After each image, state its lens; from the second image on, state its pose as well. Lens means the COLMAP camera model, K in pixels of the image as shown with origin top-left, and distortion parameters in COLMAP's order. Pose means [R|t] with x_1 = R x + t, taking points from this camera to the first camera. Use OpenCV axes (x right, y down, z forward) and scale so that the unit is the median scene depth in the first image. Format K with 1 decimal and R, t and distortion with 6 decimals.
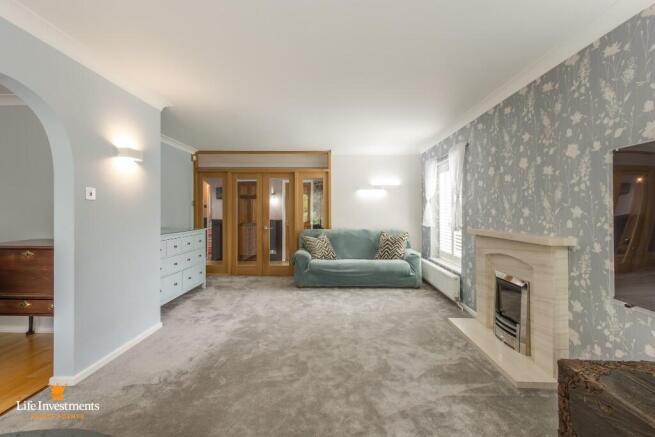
lens RADIAL K [[304.9, 0, 327.5], [0, 304.9, 218.5], [0, 0, 1]] dist [-0.002723, -0.000565]
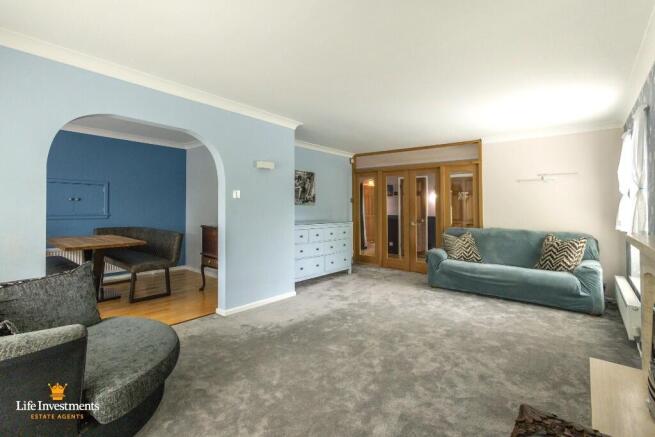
lens RADIAL K [[309.5, 0, 327.6], [0, 309.5, 209.2], [0, 0, 1]] dist [0.000741, -0.000046]
pose [[0.785295, 0.011098, -0.619023, 0.392427], [-0.023763, 0.999643, -0.012224, 0.002107], [0.618666, 0.024309, 0.785278, 0.041752]]
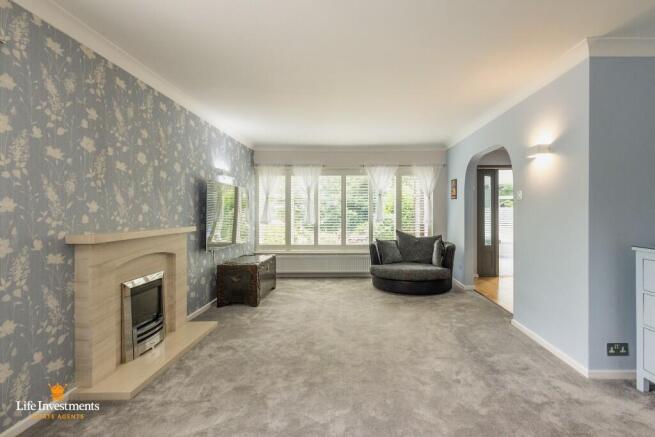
lens RADIAL K [[309.1, 0, 356.2], [0, 309.1, 213.0], [0, 0, 1]] dist [0.002190, 0.000246]
pose [[-0.999586, -0.000603, -0.028776, -0.016316], [-0.001303, 0.999704, 0.024289, -0.025148], [0.028753, 0.024317, -0.999291, 1.715901]]
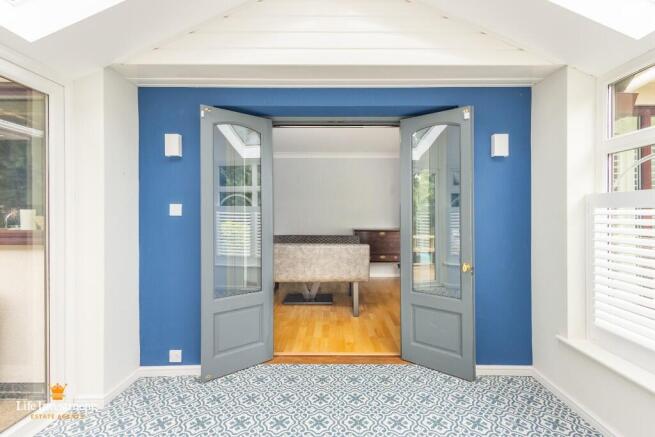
lens RADIAL K [[304.0, 0, 327.5], [0, 304.0, 218.5], [0, 0, 1]] dist [0.000547, 0.000091]
pose [[0.999970, 0.003231, -0.007019, -1.105114], [-0.003316, 0.999921, -0.012129, 0.033149], [0.006979, 0.012152, 0.999902, -0.929639]]
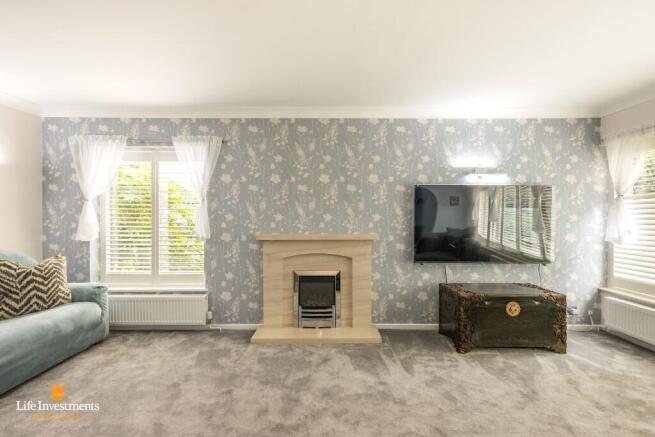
lens RADIAL K [[308.2, 0, 327.1], [0, 308.2, 217.6], [0, 0, 1]] dist [0.003529, 0.000355]
pose [[-0.022165, -0.008484, 0.999718, -0.535220], [0.021215, 0.999735, 0.008954, -0.026575], [-0.999529, 0.021407, -0.021979, 0.864339]]
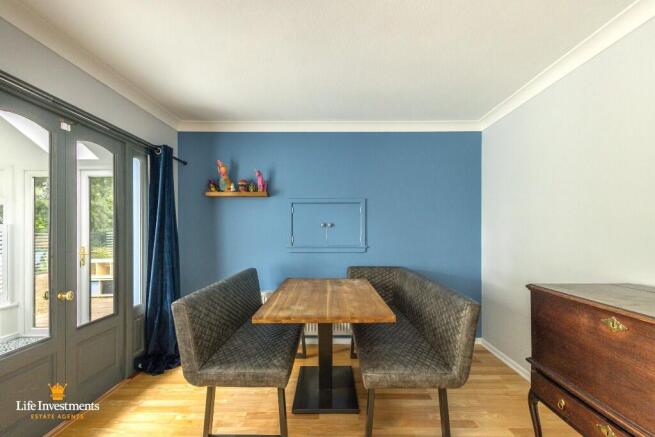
lens RADIAL K [[303.1, 0, 327.4], [0, 303.1, 229.0], [0, 0, 1]] dist [0.000004, 0.000167]
pose [[0.016209, -0.004153, -0.999860, -0.426022], [-0.018537, 0.999818, -0.004453, -0.016322], [0.999697, 0.018607, 0.016129, 0.444990]]
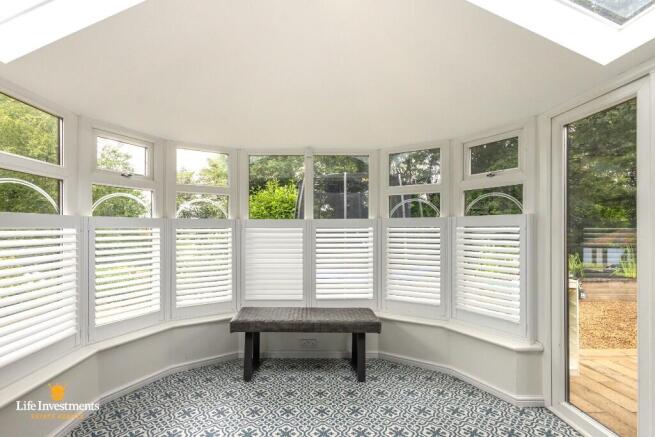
lens RADIAL K [[301.4, 0, 320.1], [0, 301.4, 227.6], [0, 0, 1]] dist [0.000809, 0.000180]
pose [[-0.998888, 0.000853, -0.047132, -1.125282], [-0.000281, 0.999711, 0.024040, -0.001509], [0.047138, 0.024027, -0.998599, -0.105872]]
